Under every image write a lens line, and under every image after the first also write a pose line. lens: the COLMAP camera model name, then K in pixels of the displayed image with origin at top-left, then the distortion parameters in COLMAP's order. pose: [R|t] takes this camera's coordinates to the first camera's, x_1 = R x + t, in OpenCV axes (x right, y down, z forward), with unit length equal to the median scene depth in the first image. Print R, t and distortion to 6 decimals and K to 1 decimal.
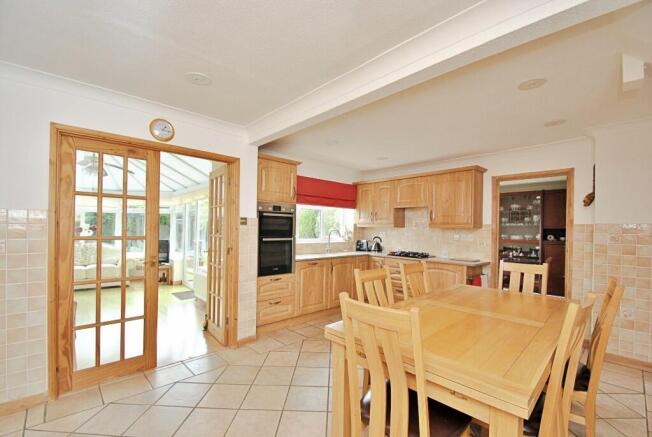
lens RADIAL K [[289.6, 0, 334.2], [0, 289.6, 229.5], [0, 0, 1]] dist [0.000945, -0.000752]
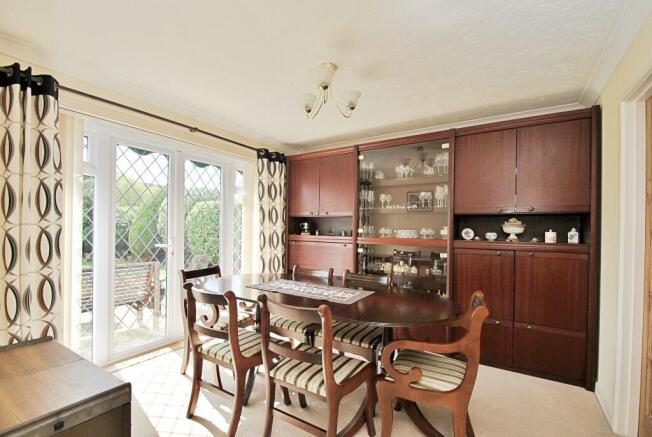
lens RADIAL K [[289.6, 0, 334.4], [0, 289.6, 230.4], [0, 0, 1]] dist [0.000945, -0.000752]
pose [[0.968041, -0.006511, 0.250709, 0.408767], [0.003314, 0.999908, 0.013170, 0.015478], [-0.250772, -0.011918, 0.967973, 0.583796]]
